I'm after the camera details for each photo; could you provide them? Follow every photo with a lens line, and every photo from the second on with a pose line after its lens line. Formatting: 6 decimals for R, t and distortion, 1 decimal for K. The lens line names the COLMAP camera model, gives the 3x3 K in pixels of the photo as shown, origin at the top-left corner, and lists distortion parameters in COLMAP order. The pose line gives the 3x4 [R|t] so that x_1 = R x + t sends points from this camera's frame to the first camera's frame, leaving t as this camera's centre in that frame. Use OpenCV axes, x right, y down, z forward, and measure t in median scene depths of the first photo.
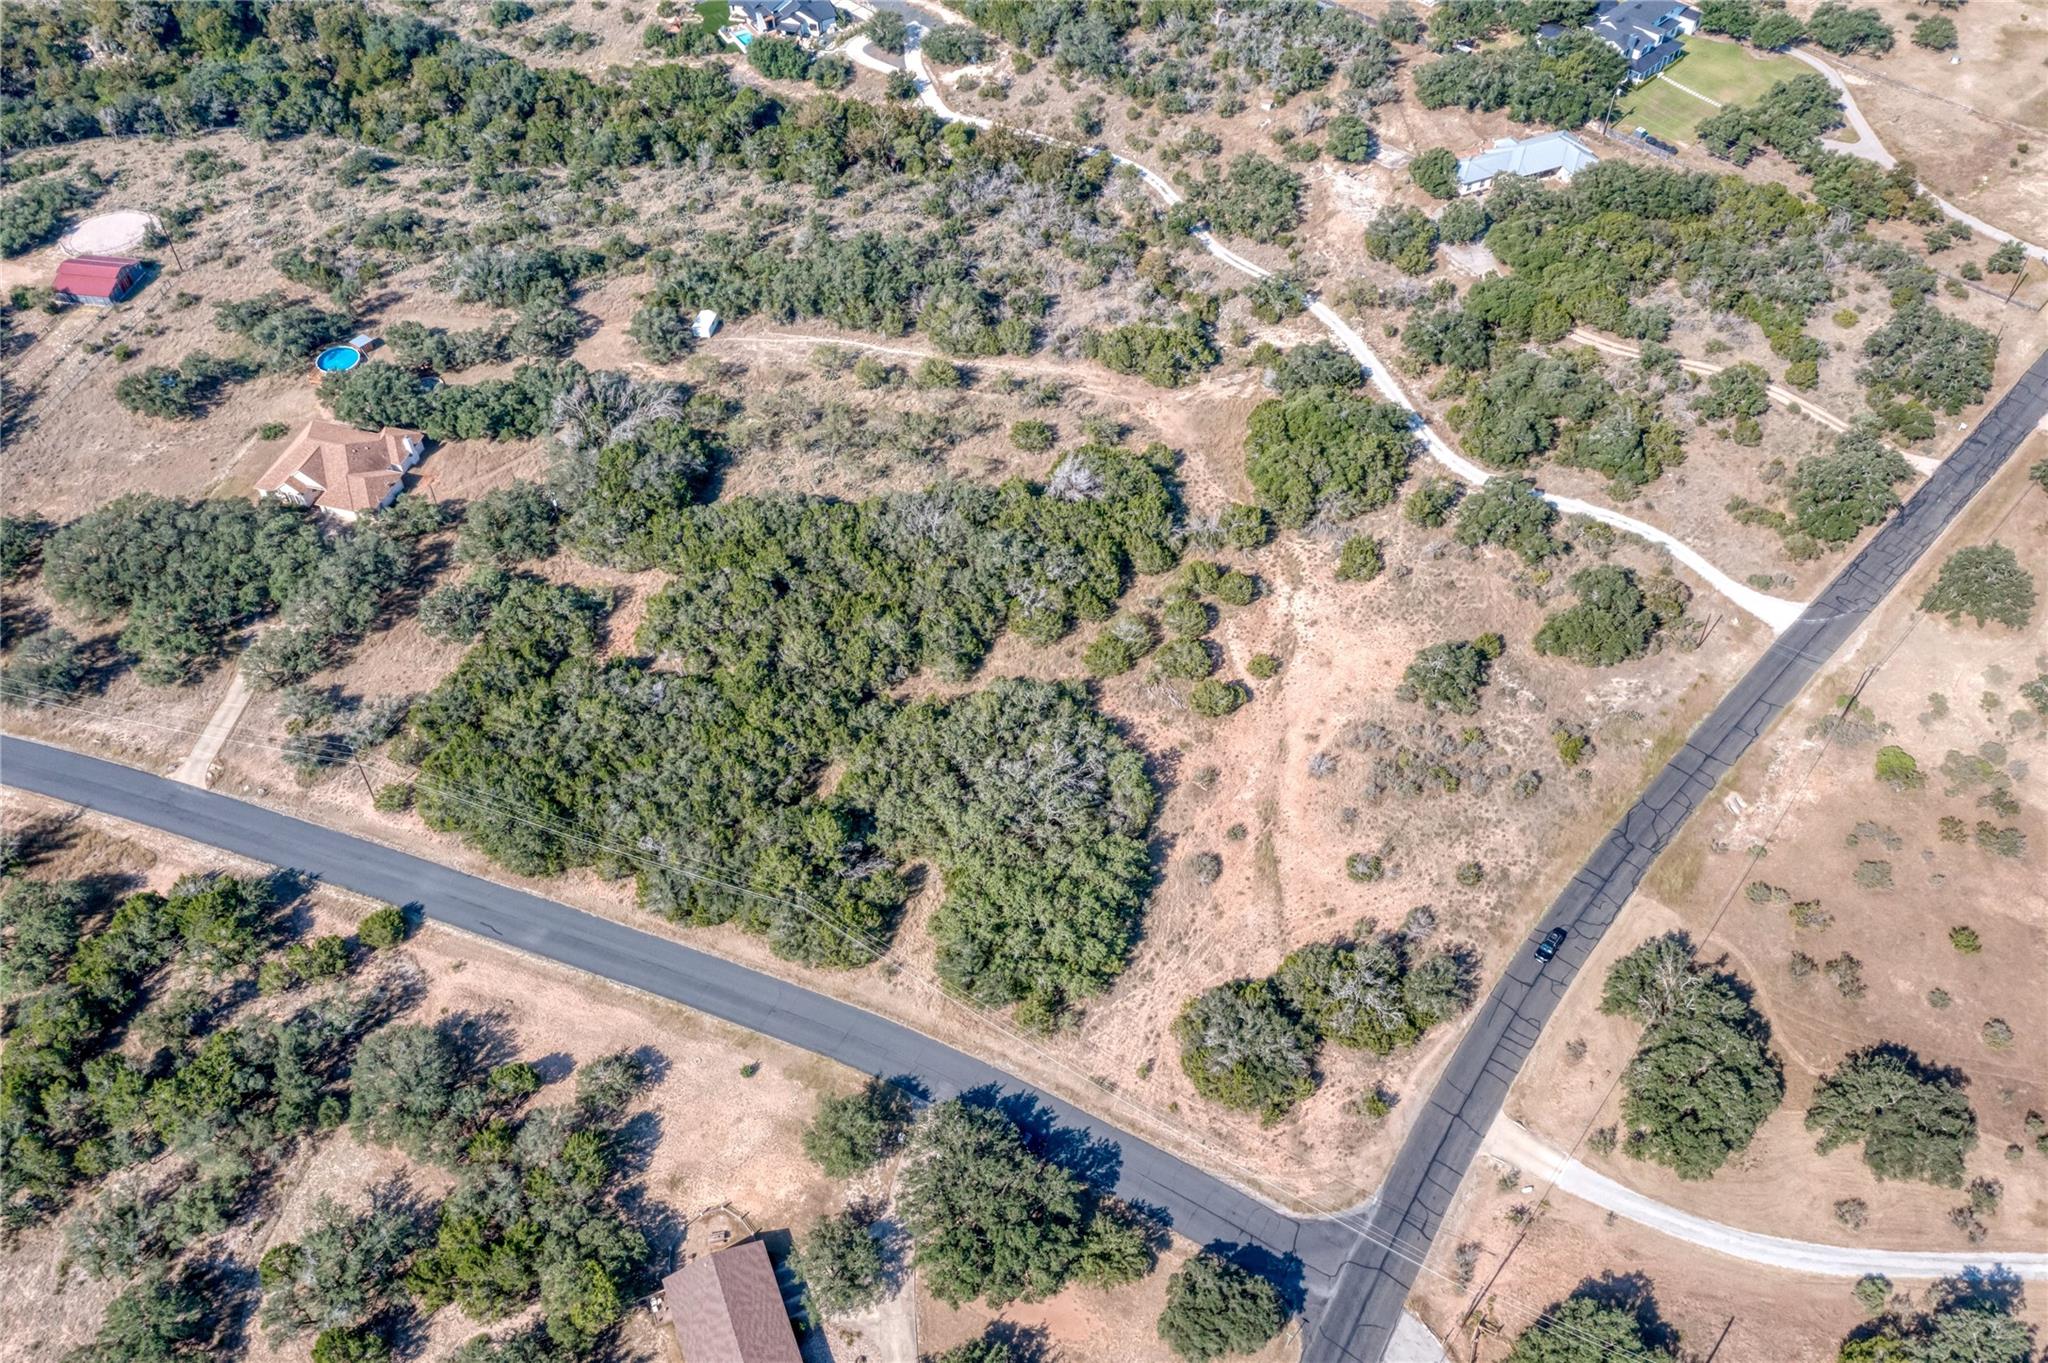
lens RADIAL K [[1624.0, 0, 1019.2], [0, 1624.0, 673.7], [0, 0, 1]] dist [-0.024295, 0.004243]
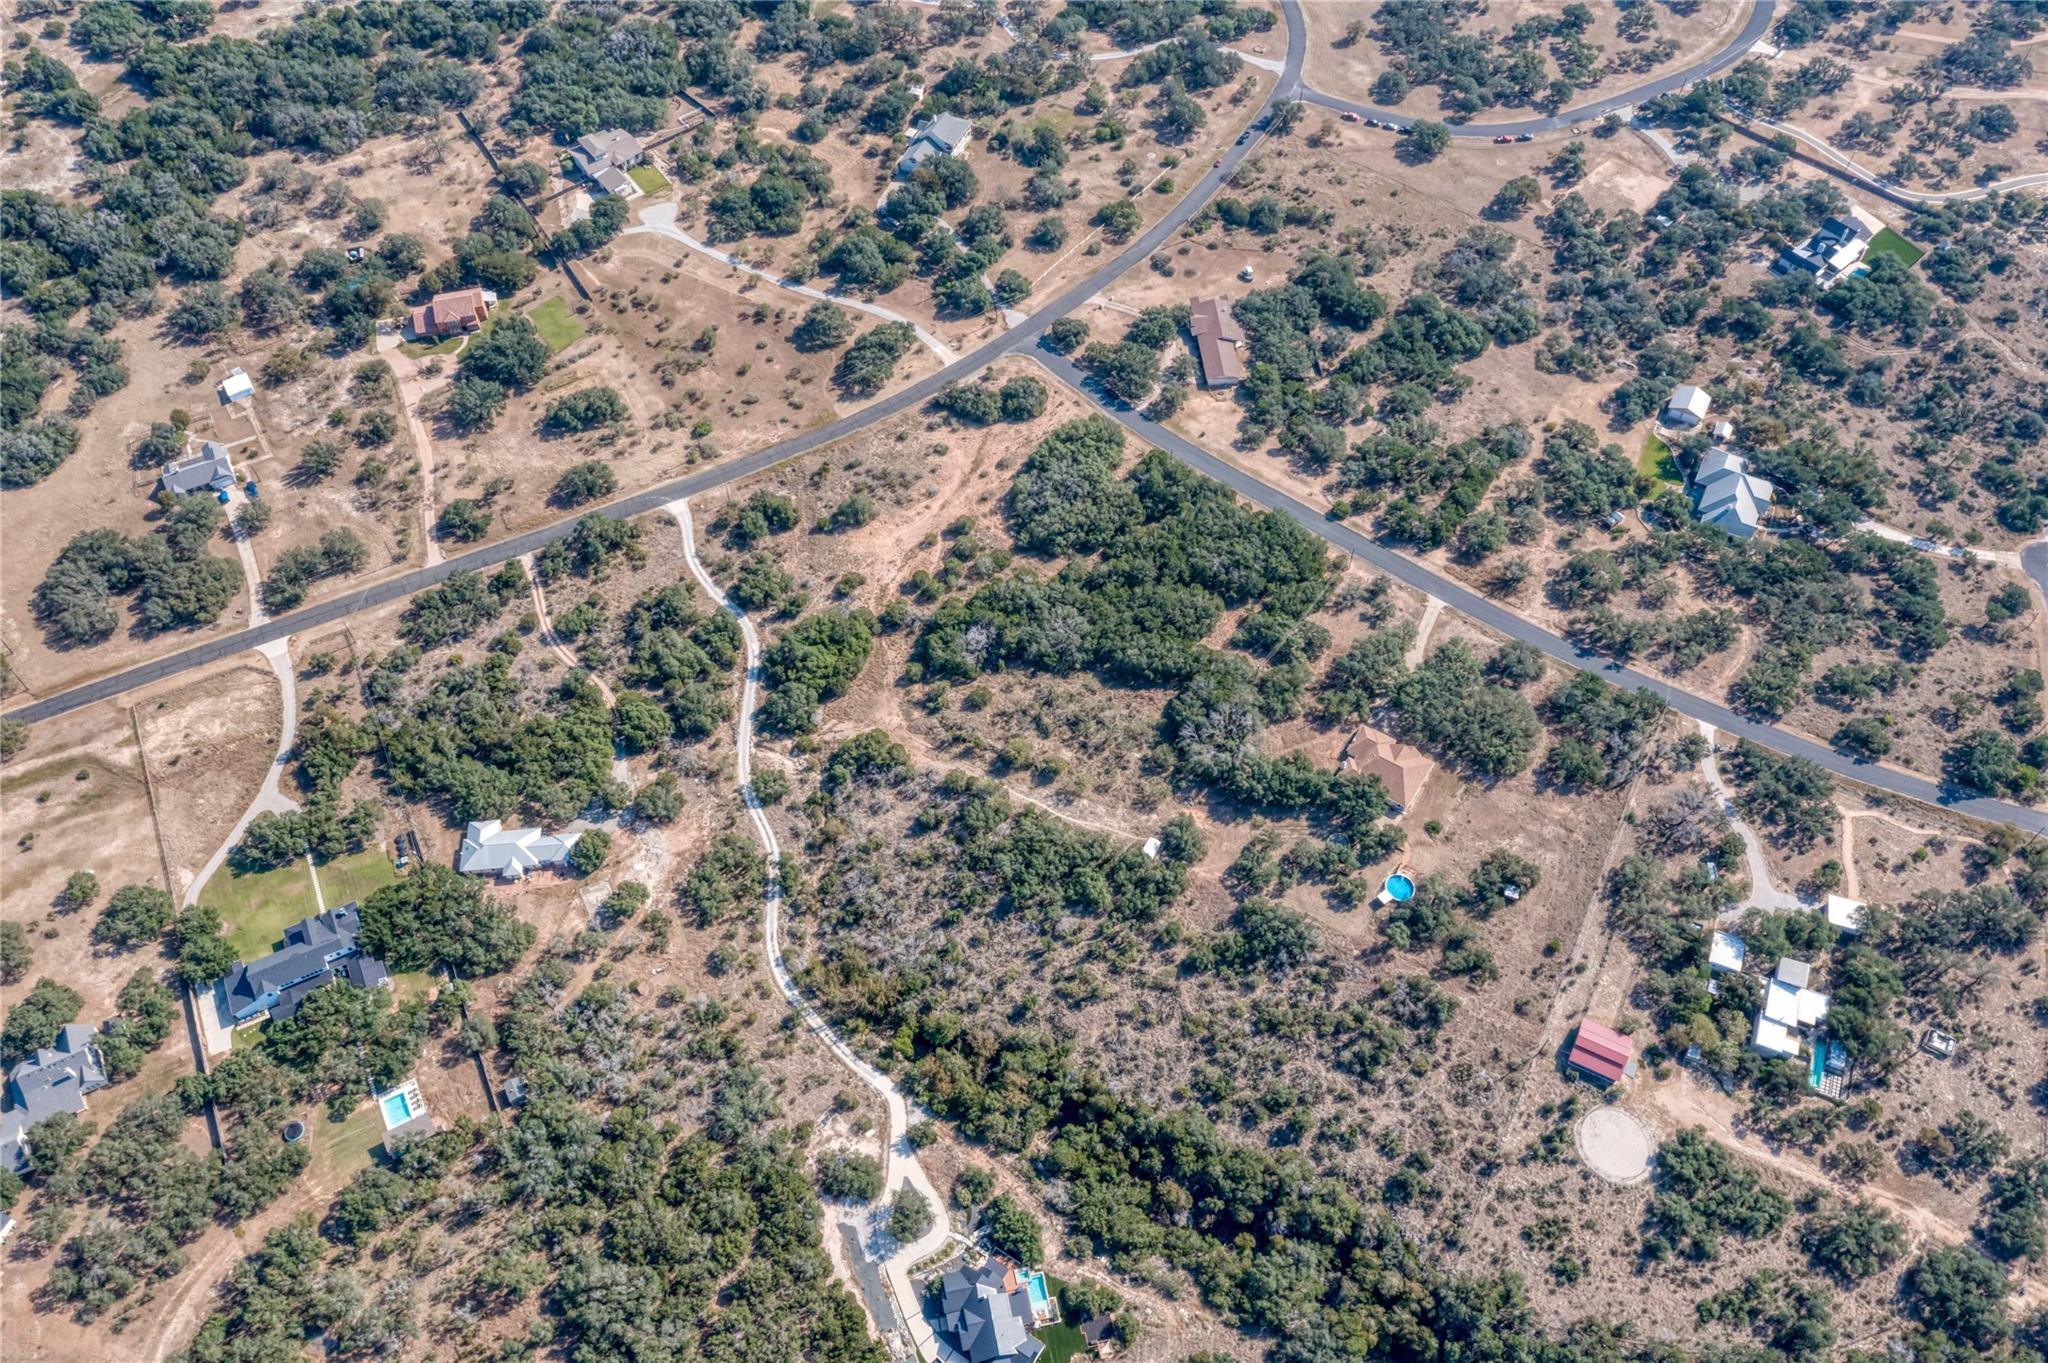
lens RADIAL K [[1577.7, 0, 1024.0], [0, 1577.7, 681.5], [0, 0, 1]] dist [-0.033383, 0.002718]
pose [[-0.949380, -0.247019, 0.194059, -0.388397], [0.243109, -0.186544, 0.951893, -1.877855], [-0.198936, 0.950885, 0.237154, 0.654537]]
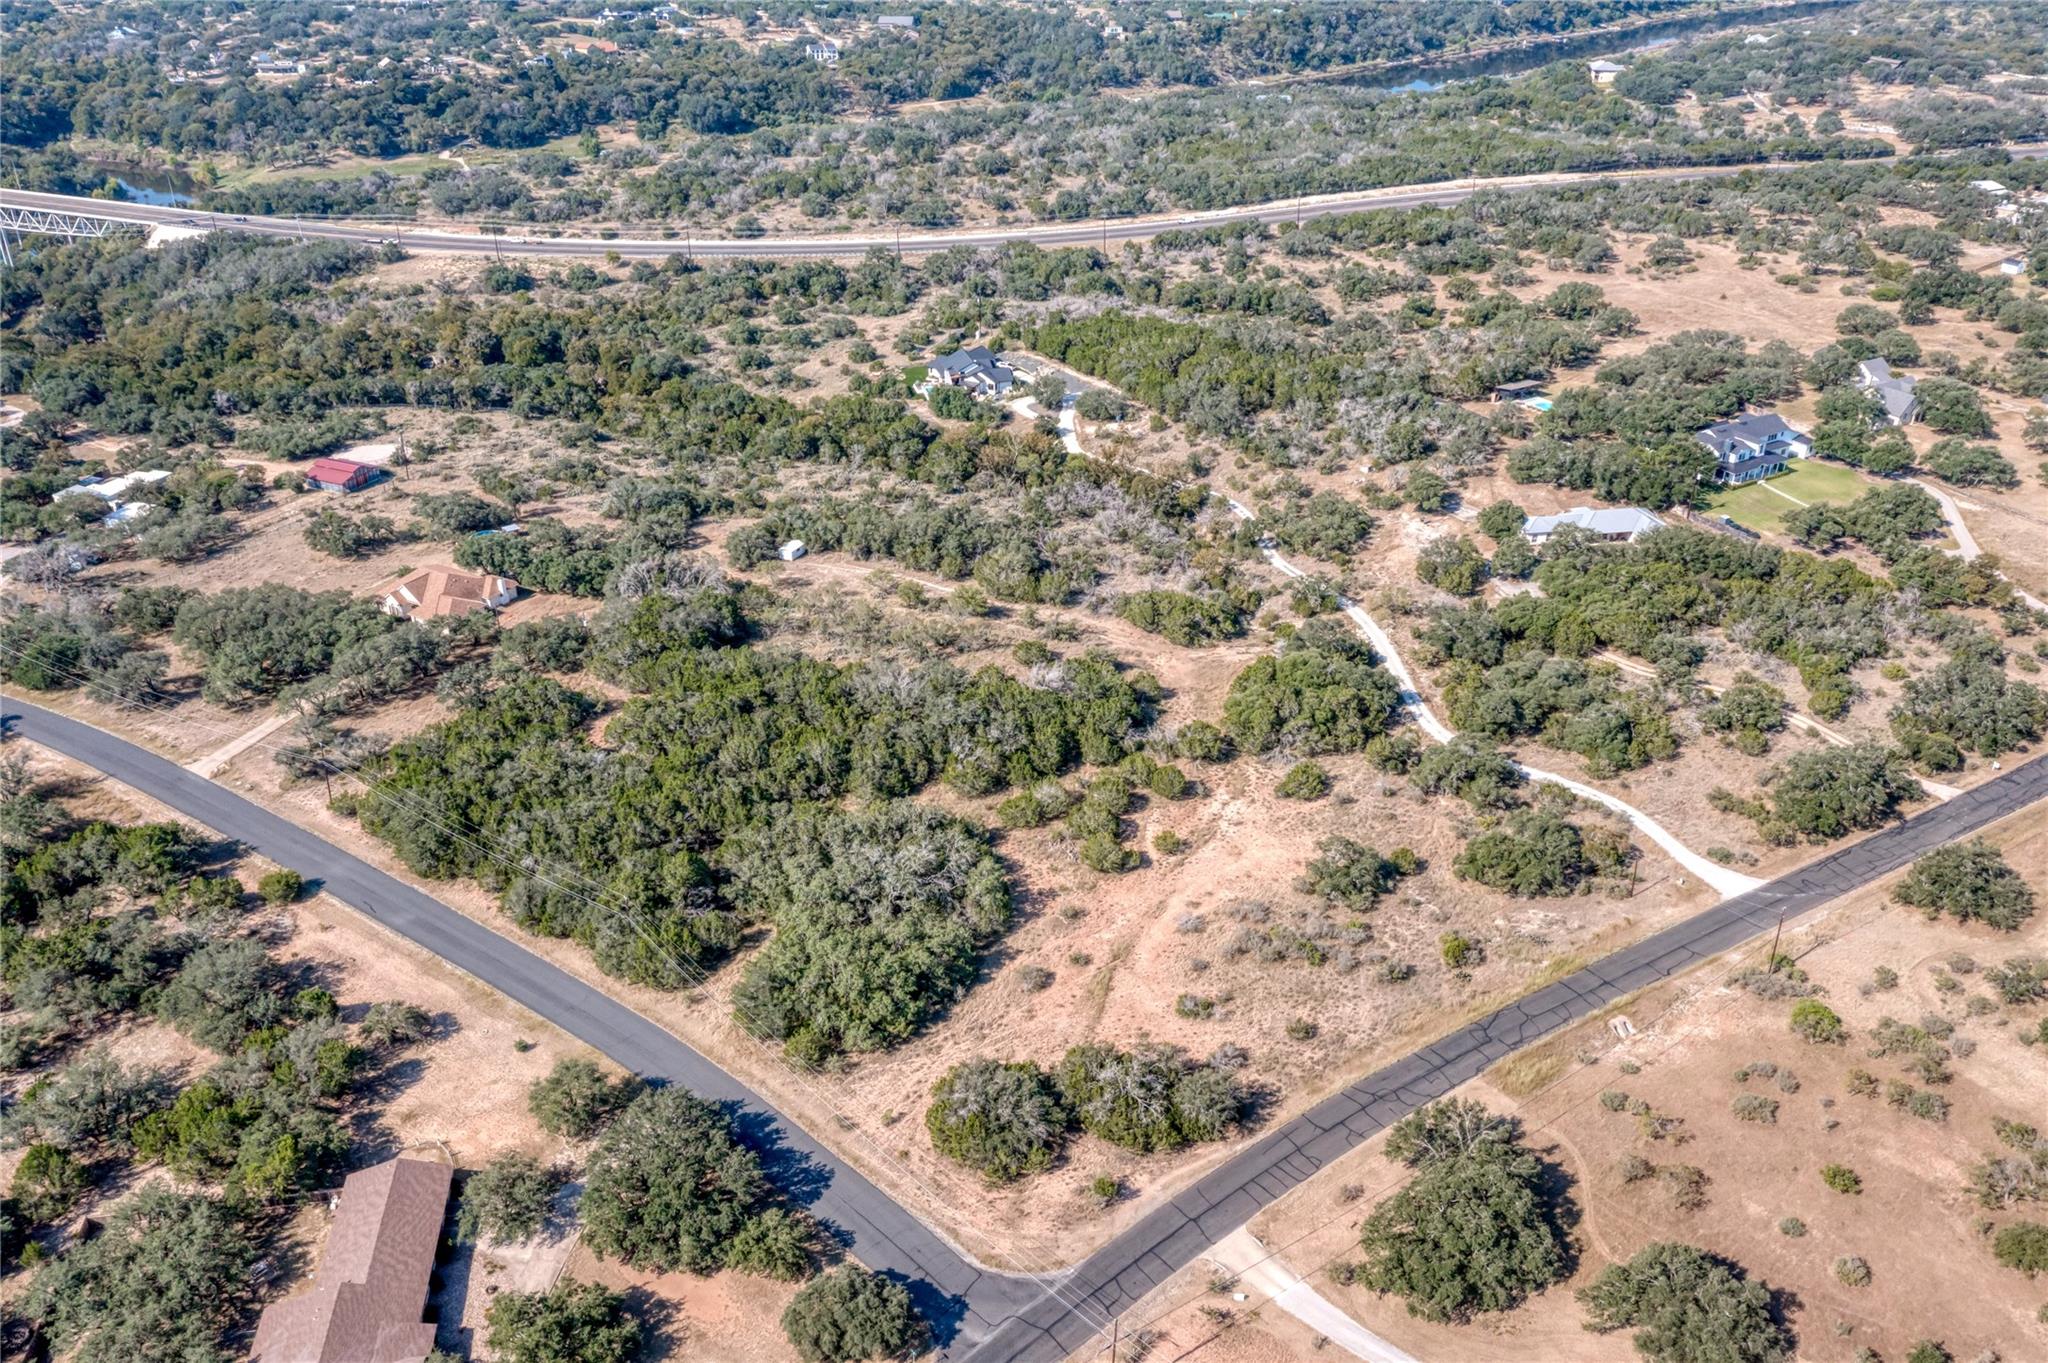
lens RADIAL K [[1617.9, 0, 1013.8], [0, 1617.9, 681.3], [0, 0, 1]] dist [-0.022307, 0.001772]
pose [[0.966600, 0.126619, -0.222829, 0.261132], [-0.193655, 0.930337, -0.311402, 0.227150], [0.167876, 0.344153, 0.923784, 0.023392]]
